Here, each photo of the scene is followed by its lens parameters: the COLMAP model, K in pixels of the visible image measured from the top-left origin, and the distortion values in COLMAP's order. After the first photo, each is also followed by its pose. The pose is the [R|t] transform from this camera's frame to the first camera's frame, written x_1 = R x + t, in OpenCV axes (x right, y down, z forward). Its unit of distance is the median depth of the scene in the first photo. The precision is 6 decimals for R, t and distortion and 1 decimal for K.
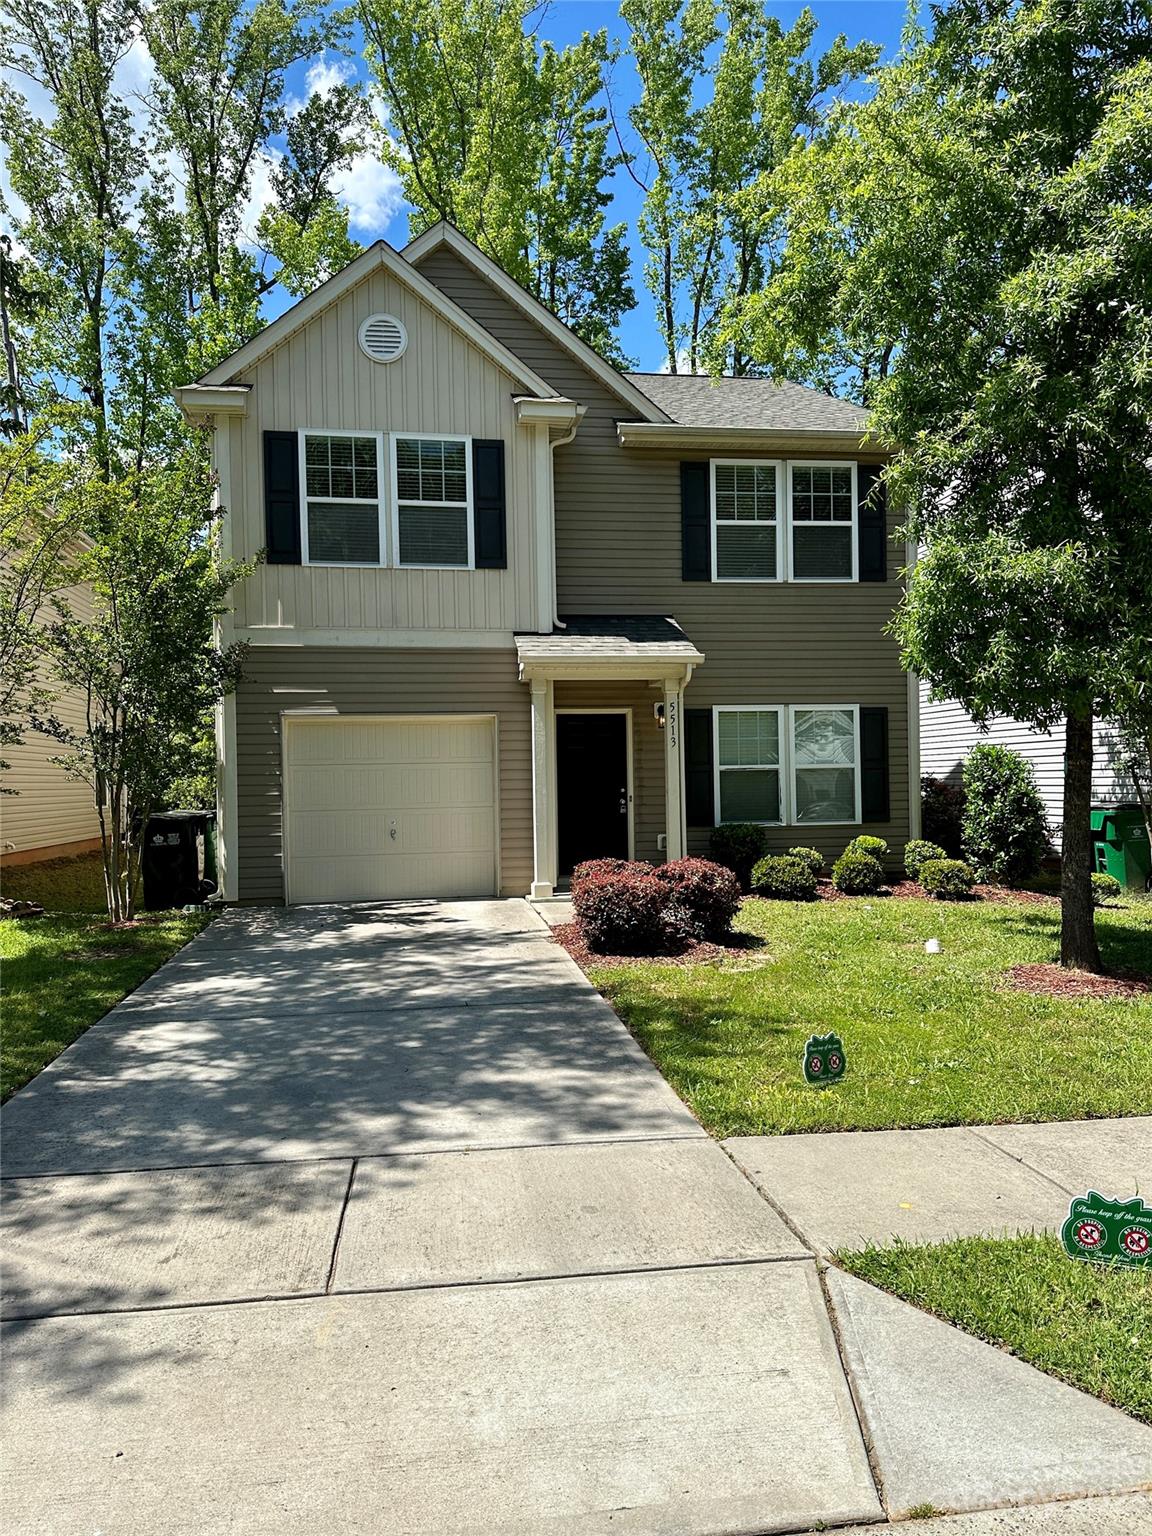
lens RADIAL K [[1074.4, 0, 555.3], [0, 1074.4, 735.9], [0, 0, 1]] dist [-0.000147, 0.000986]
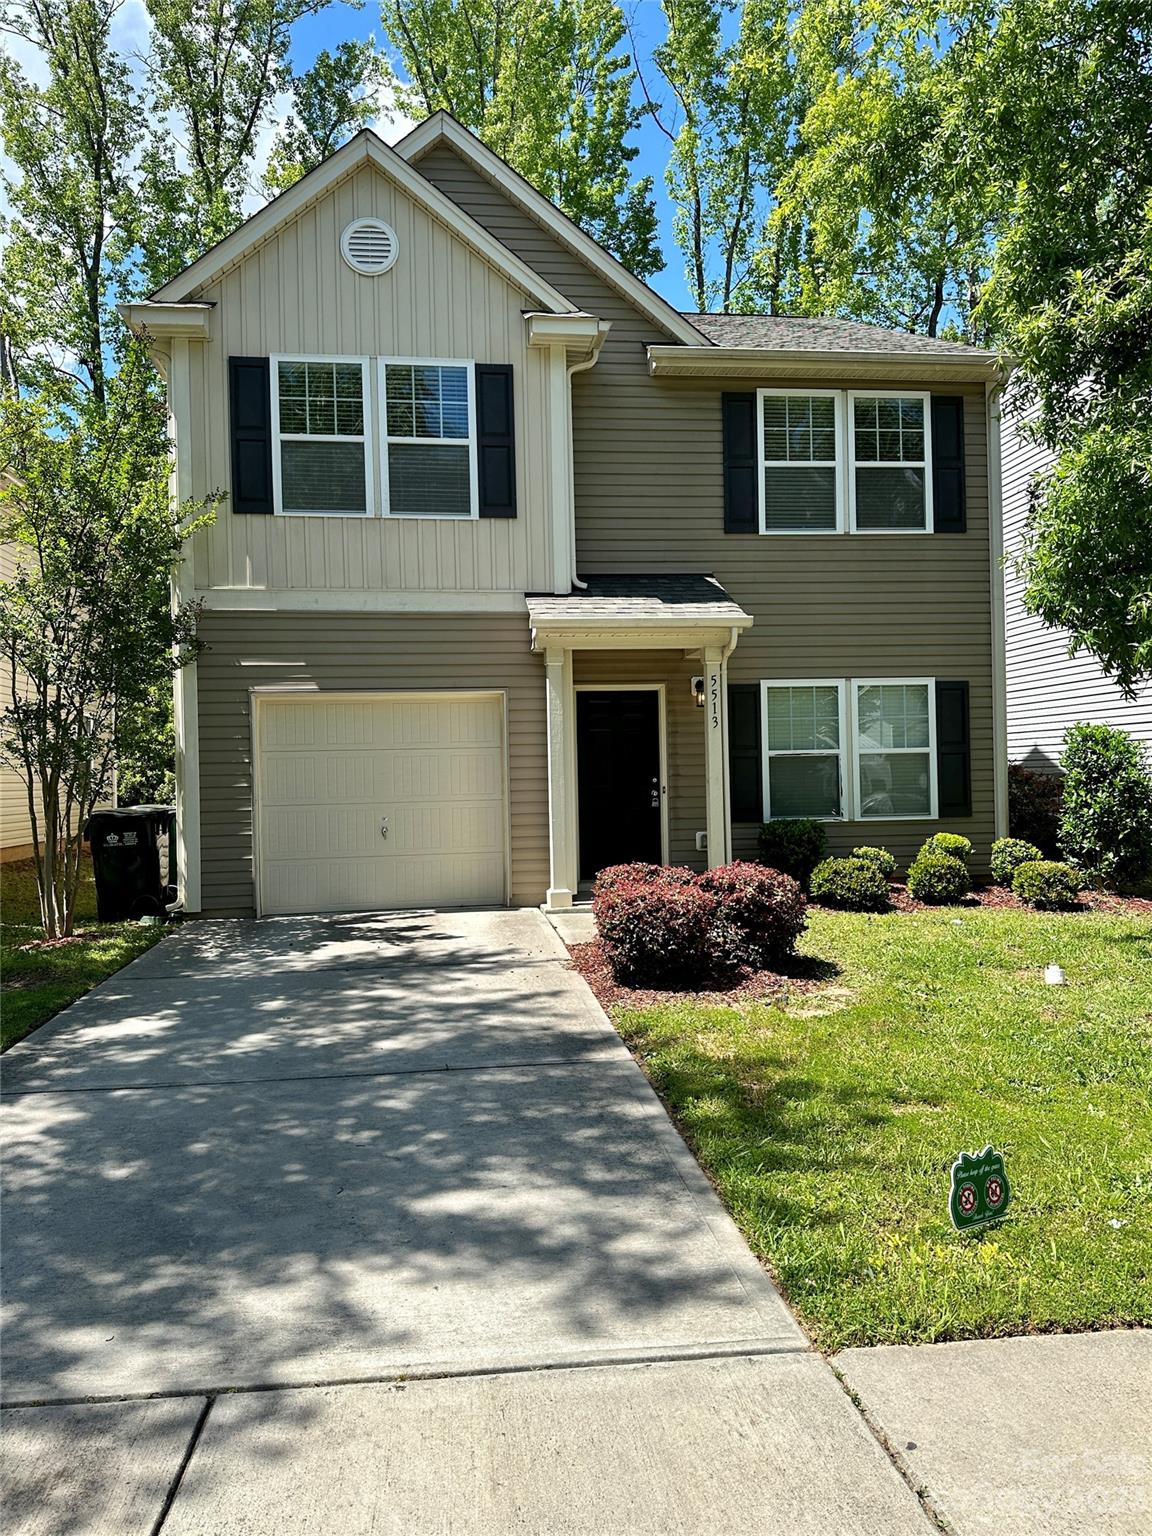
lens RADIAL K [[1074.1, 0, 576.0], [0, 1074.1, 768.0], [0, 0, 1]] dist [-0.111148, -0.003184]
pose [[0.999980, -0.002630, -0.005768, 0.005713], [0.002833, 0.999367, 0.035469, 0.011126], [0.005671, -0.035484, 0.999354, 0.159983]]
